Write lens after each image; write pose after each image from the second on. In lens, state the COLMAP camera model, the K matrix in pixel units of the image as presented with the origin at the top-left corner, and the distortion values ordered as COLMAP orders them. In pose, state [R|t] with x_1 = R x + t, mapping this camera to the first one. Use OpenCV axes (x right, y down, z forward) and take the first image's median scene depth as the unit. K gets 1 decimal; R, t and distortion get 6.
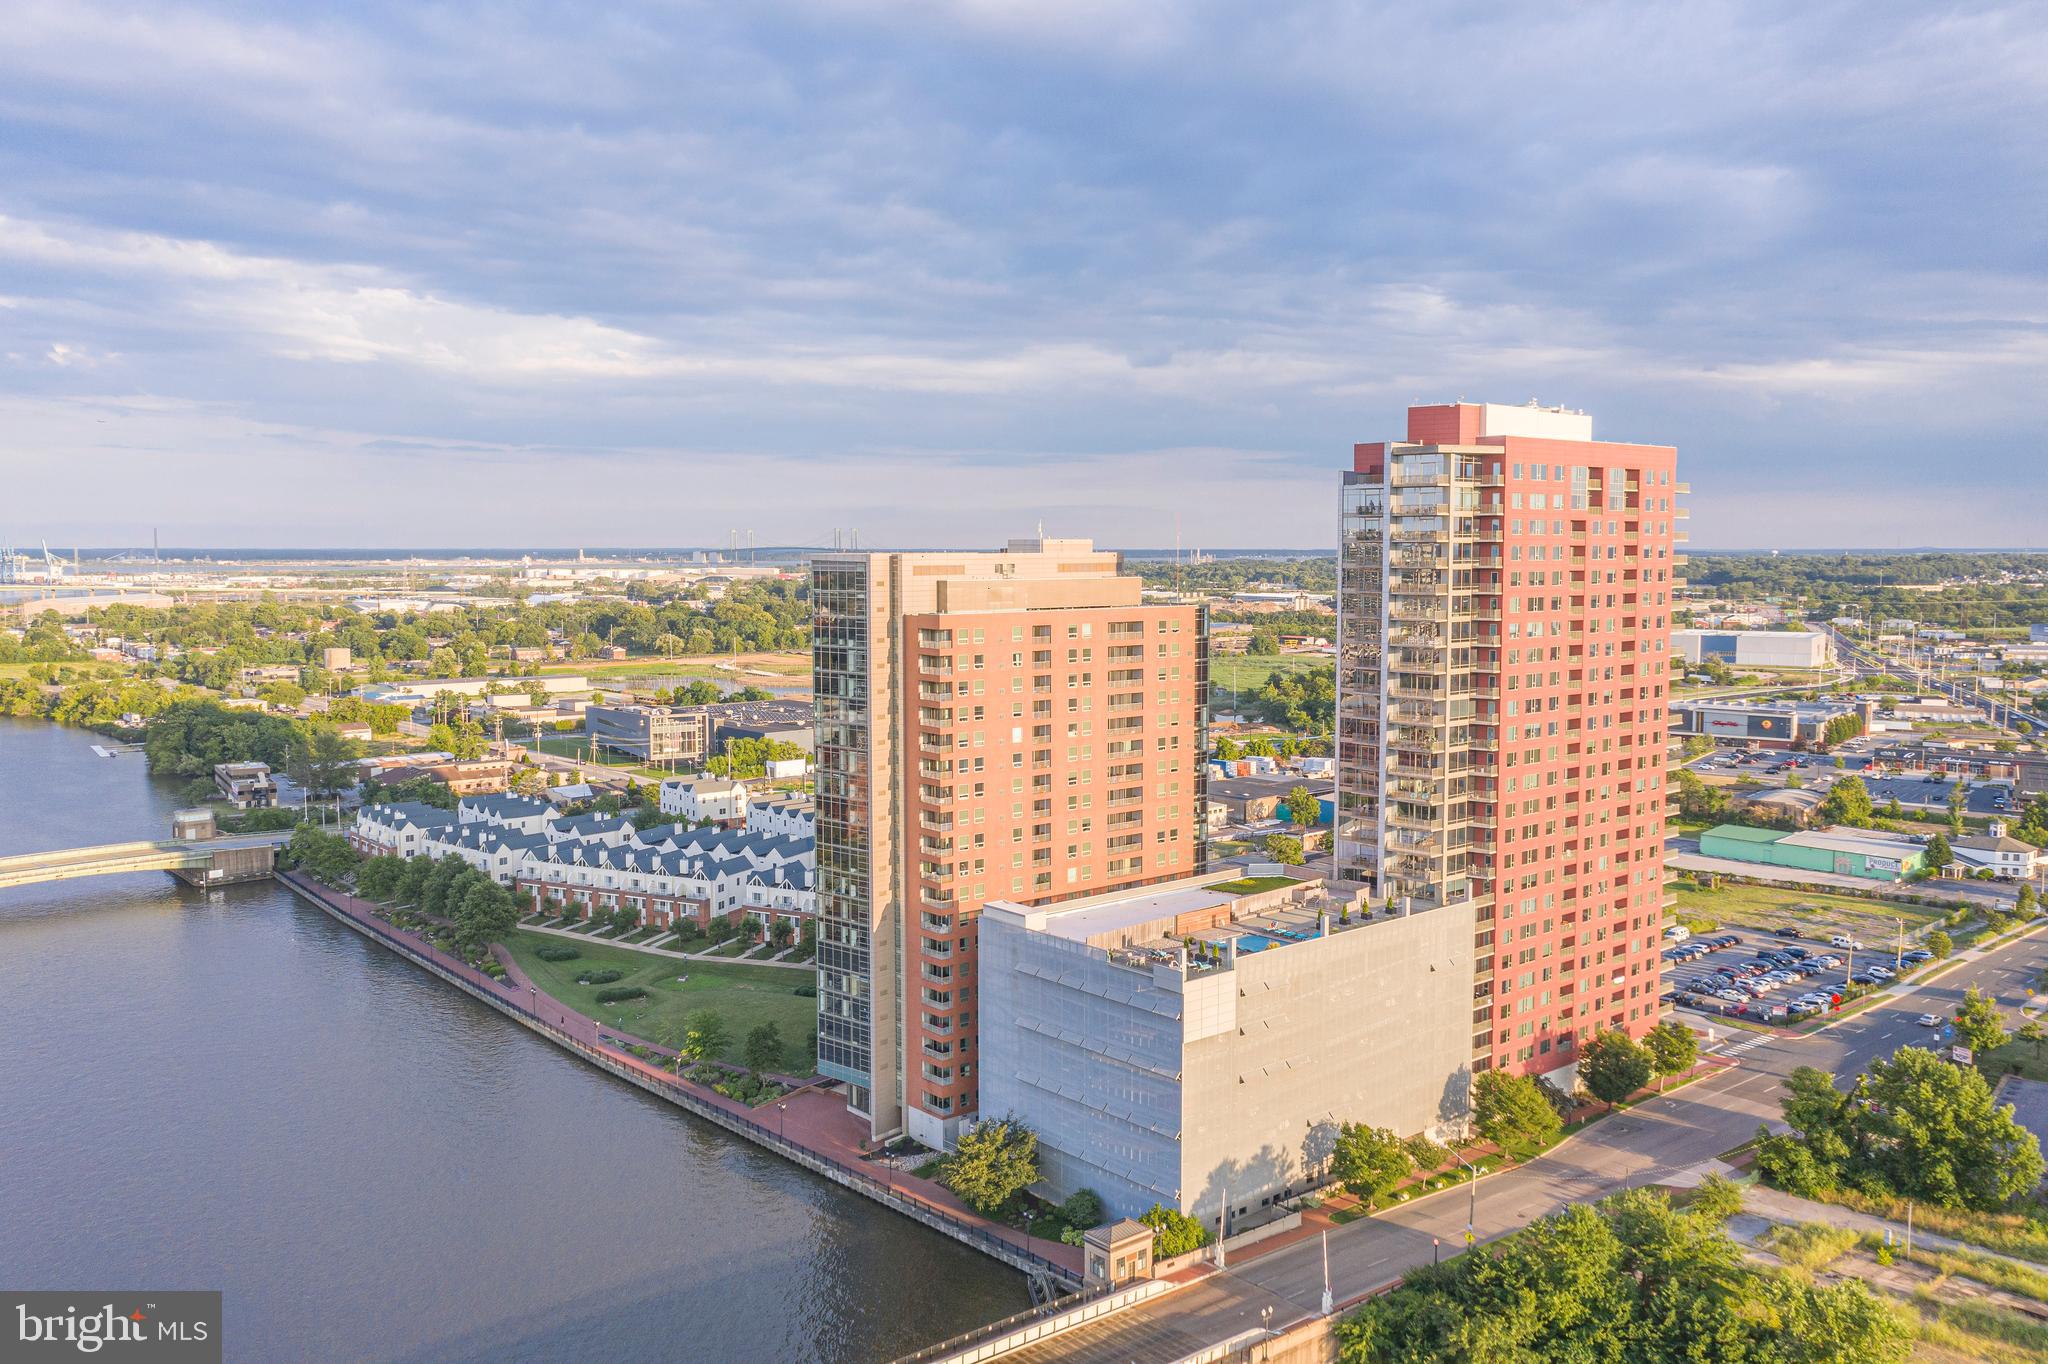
lens RADIAL K [[1643.8, 0, 1021.1], [0, 1643.8, 681.5], [0, 0, 1]] dist [-0.013698, -0.001841]
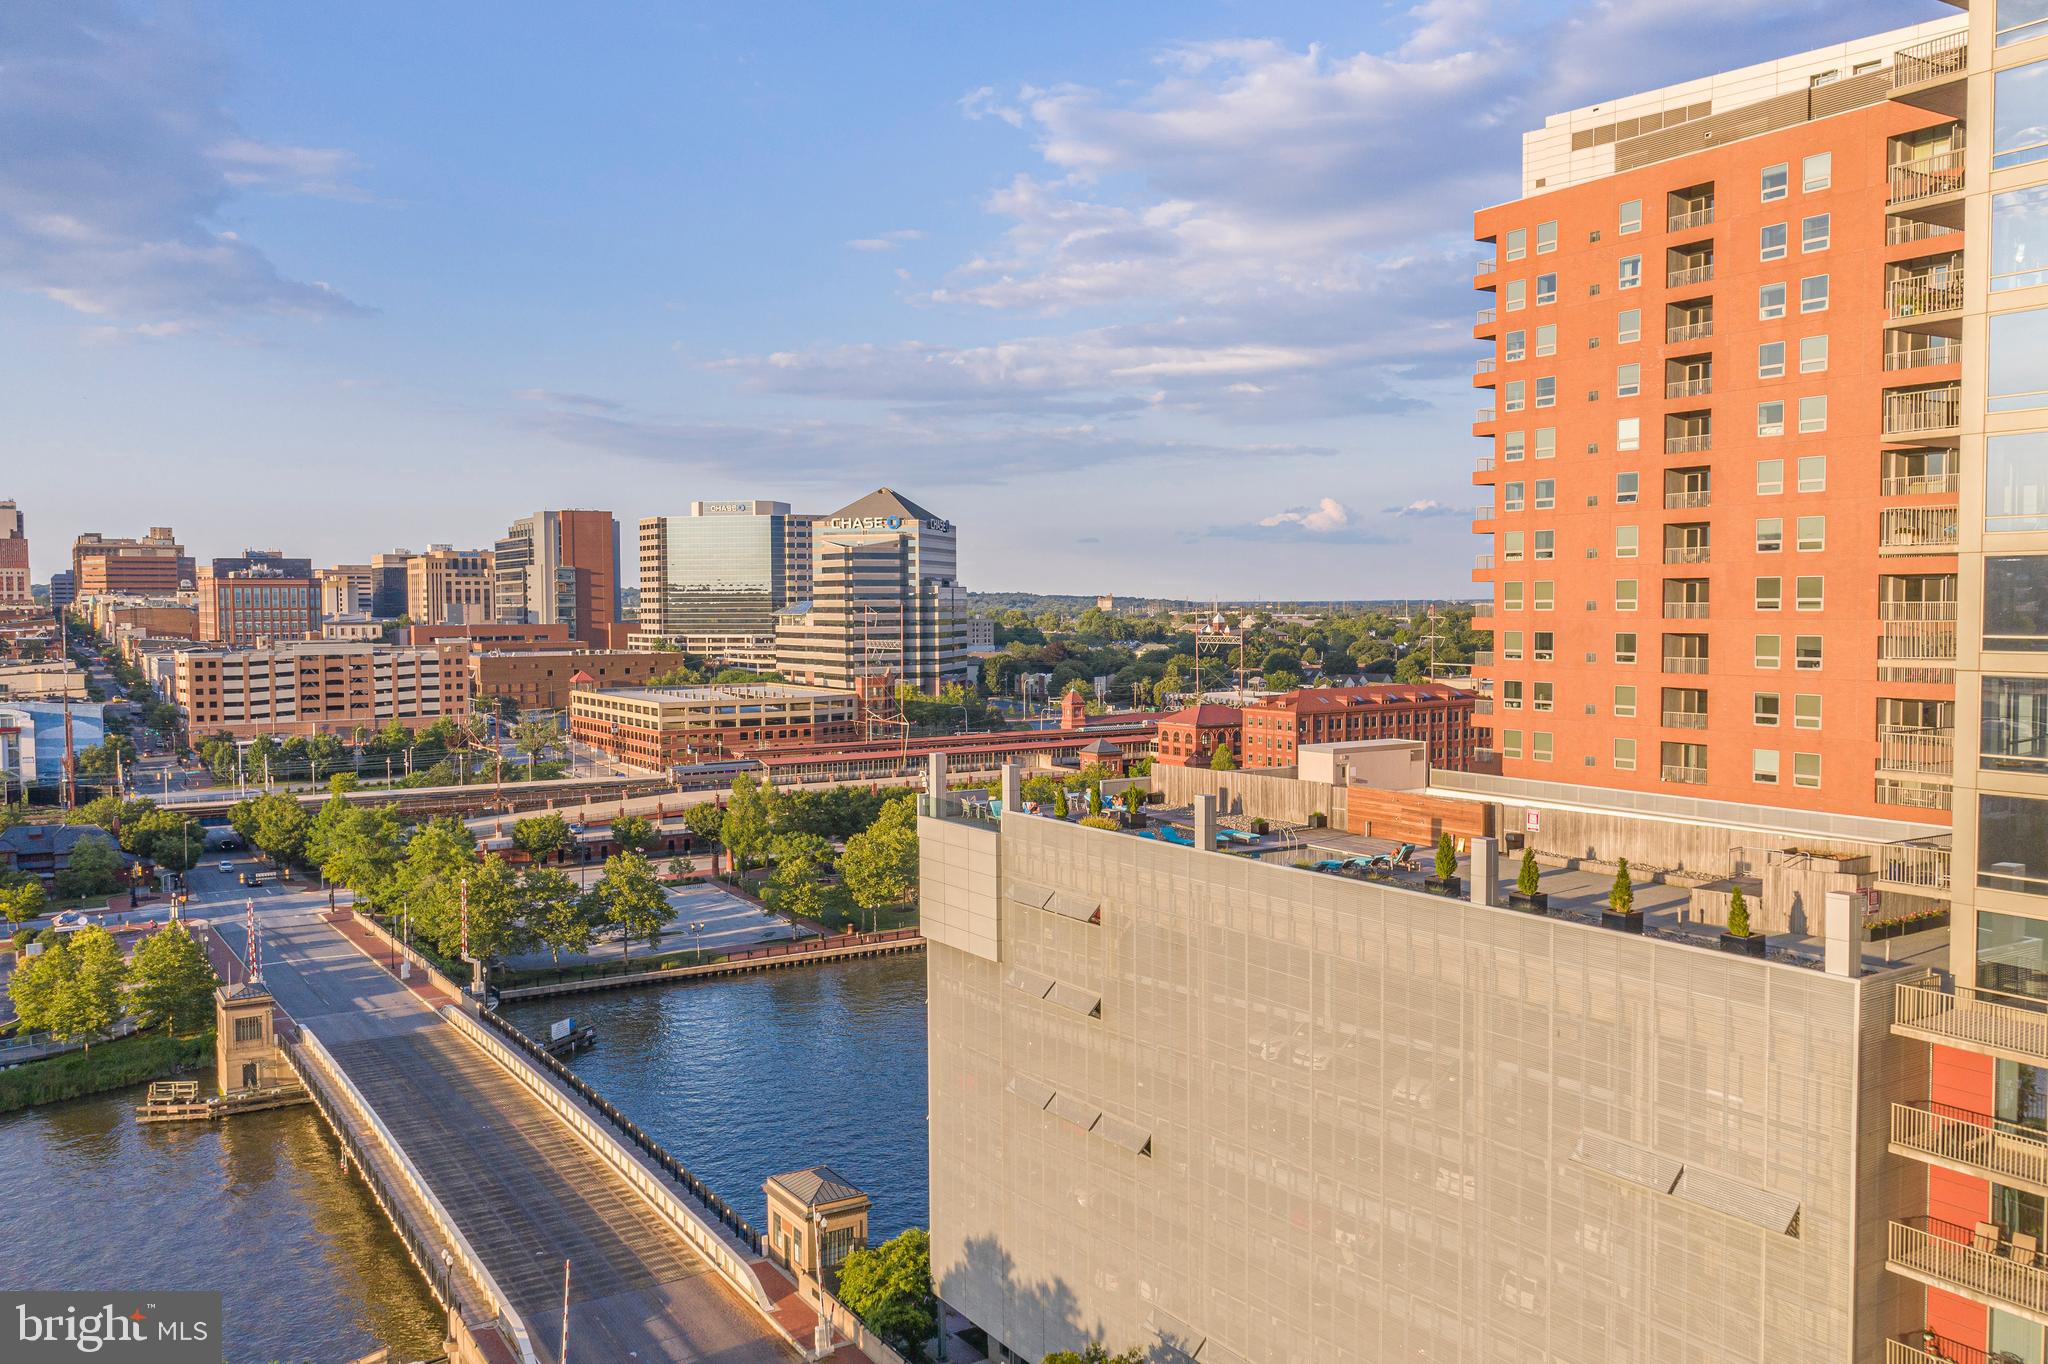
lens RADIAL K [[1643.8, 0, 1017.2], [0, 1643.8, 681.2], [0, 0, 1]] dist [-0.013698, -0.001841]
pose [[-0.153740, 0.053993, -0.986635, 0.485974], [-0.066126, 0.995705, 0.064793, 0.082951], [0.985896, 0.075204, -0.149510, 0.887631]]
